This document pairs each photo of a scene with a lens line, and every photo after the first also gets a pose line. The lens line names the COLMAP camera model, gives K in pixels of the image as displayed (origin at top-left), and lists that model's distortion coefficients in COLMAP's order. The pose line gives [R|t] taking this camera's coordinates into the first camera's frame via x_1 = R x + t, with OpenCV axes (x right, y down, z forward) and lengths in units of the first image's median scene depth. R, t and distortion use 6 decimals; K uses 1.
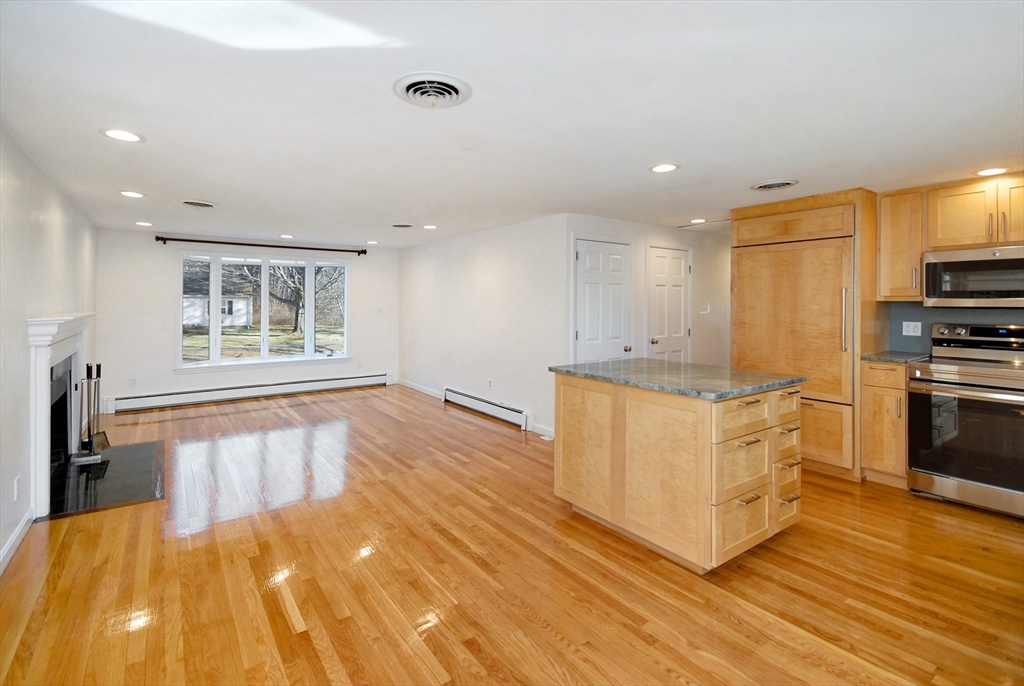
lens RADIAL K [[481.7, 0, 498.8], [0, 481.7, 309.3], [0, 0, 1]] dist [-0.001309, -0.001256]
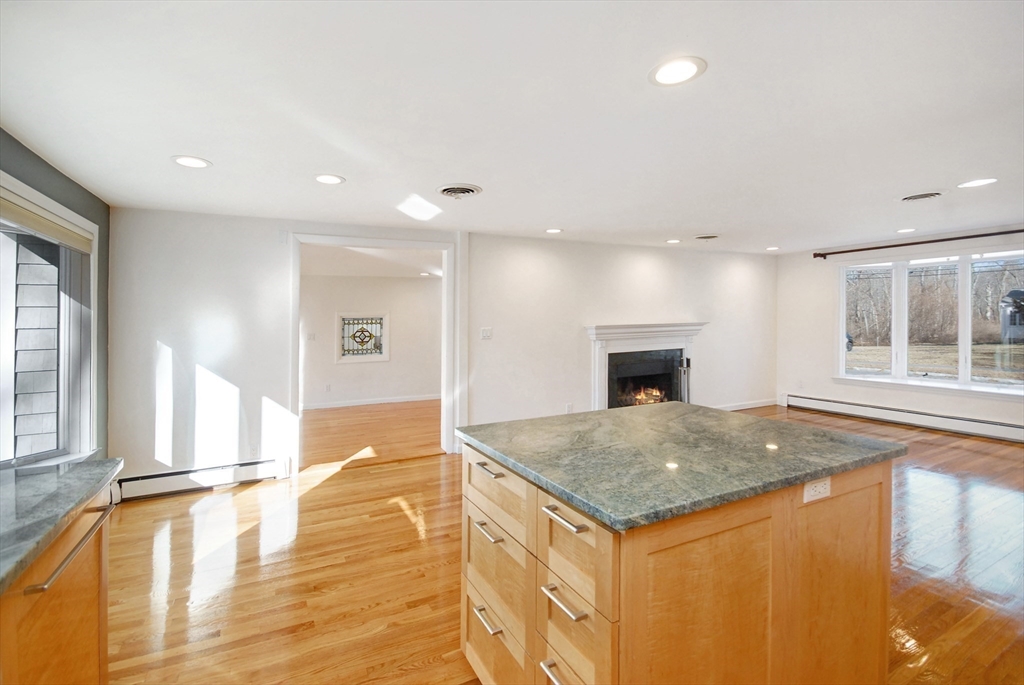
lens RADIAL K [[481.7, 0, 498.8], [0, 481.7, 308.8], [0, 0, 1]] dist [-0.001309, -0.001256]
pose [[-0.154400, -0.015893, -0.987881, 0.951917], [0.001449, 0.999866, -0.016312, -0.017357], [0.988007, -0.003950, -0.154356, 0.905267]]
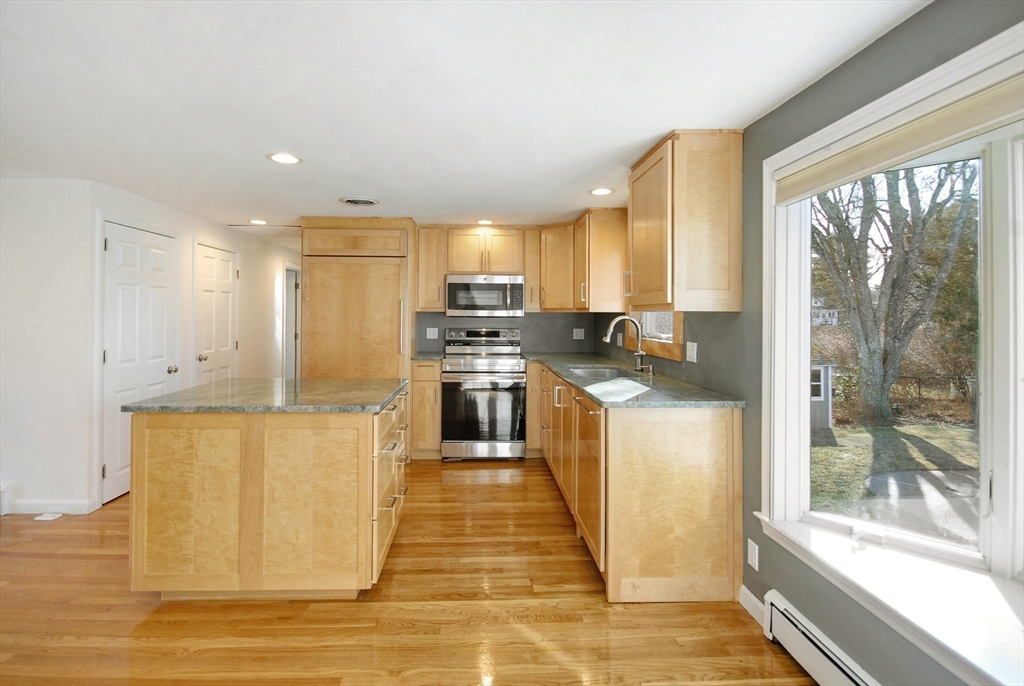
lens RADIAL K [[487.9, 0, 497.4], [0, 487.9, 313.4], [0, 0, 1]] dist [0.002534, -0.011247]
pose [[0.539941, 0.004293, 0.841692, -0.189355], [0.005159, 0.999951, -0.008410, -0.001178], [-0.841687, 0.008883, 0.539893, 0.191128]]
